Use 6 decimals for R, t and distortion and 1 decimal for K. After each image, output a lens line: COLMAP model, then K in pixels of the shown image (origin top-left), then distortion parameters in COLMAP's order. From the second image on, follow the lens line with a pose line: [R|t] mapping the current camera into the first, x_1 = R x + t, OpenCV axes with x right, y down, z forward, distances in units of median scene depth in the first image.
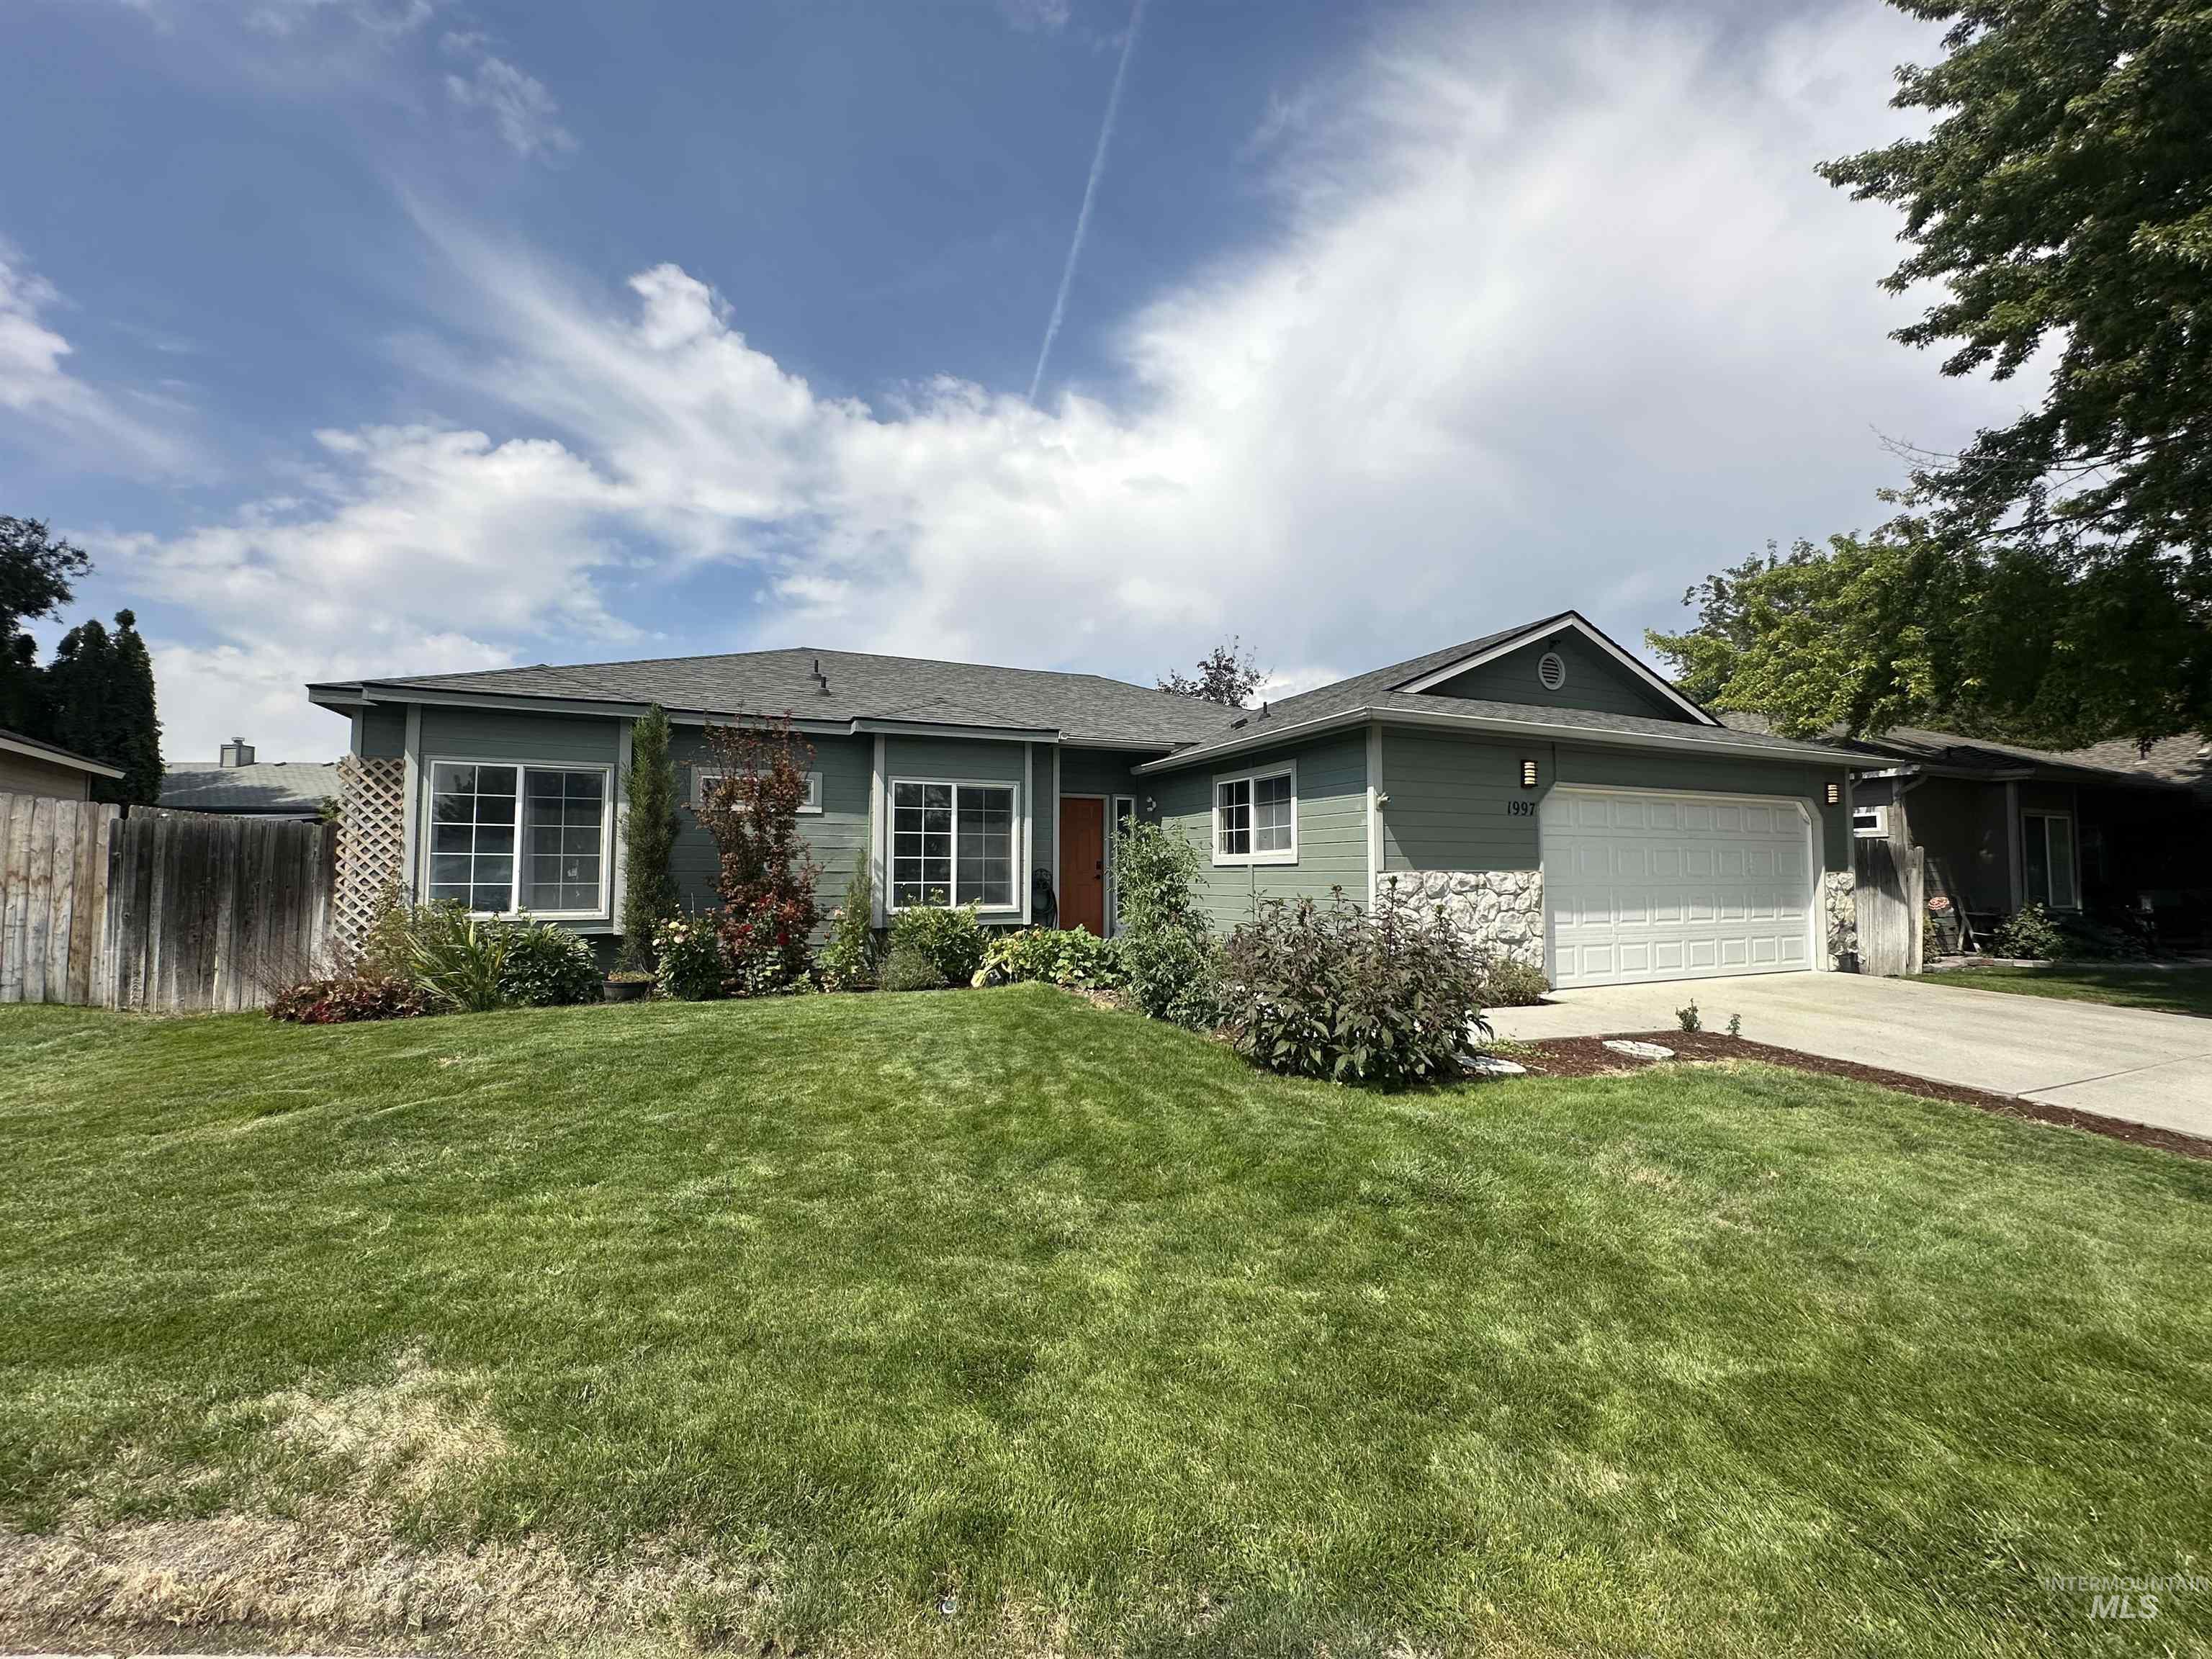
lens RADIAL K [[885.7, 0, 1106.0], [0, 885.7, 829.5], [0, 0, 1]] dist [-0.003738, 0.001050]
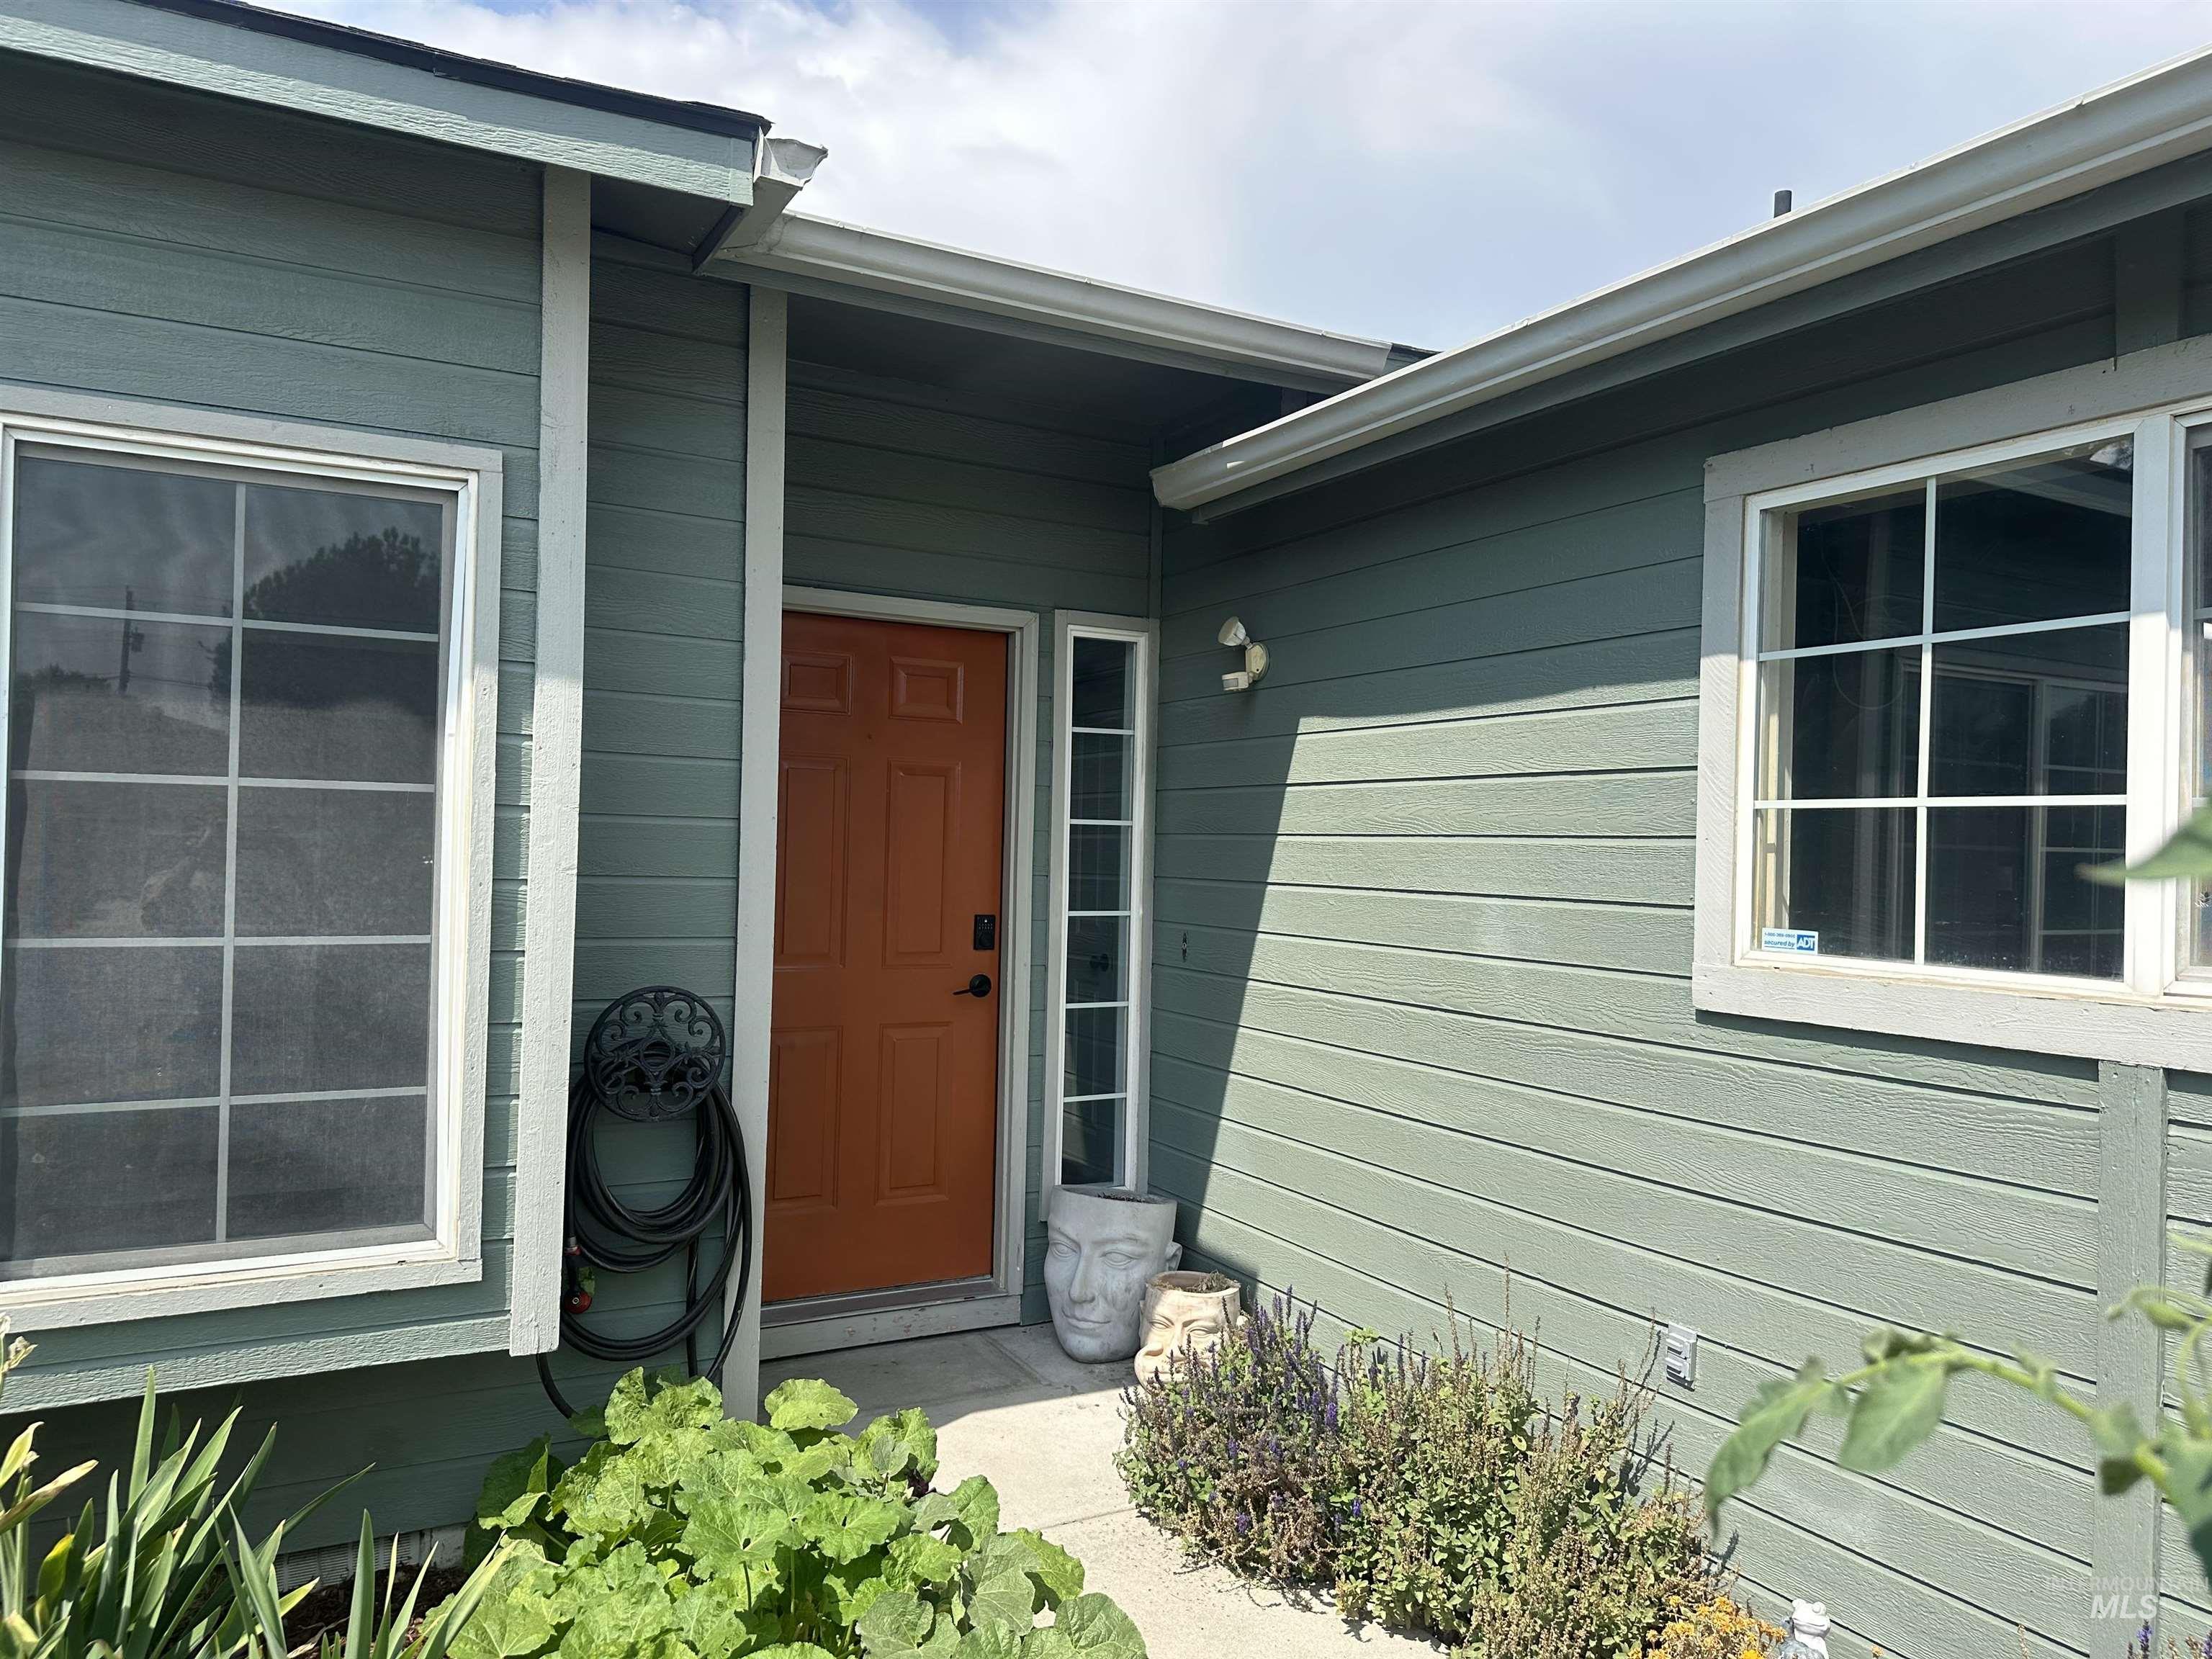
lens RADIAL K [[1548.3, 0, 1106.0], [0, 1548.3, 829.5], [0, 0, 1]] dist [-0.001437, -0.000512]
pose [[0.992686, 0.022801, 0.118553, -0.022620], [-0.029163, 0.998210, 0.052206, -0.004148], [-0.117150, -0.055281, 0.991574, 0.731220]]
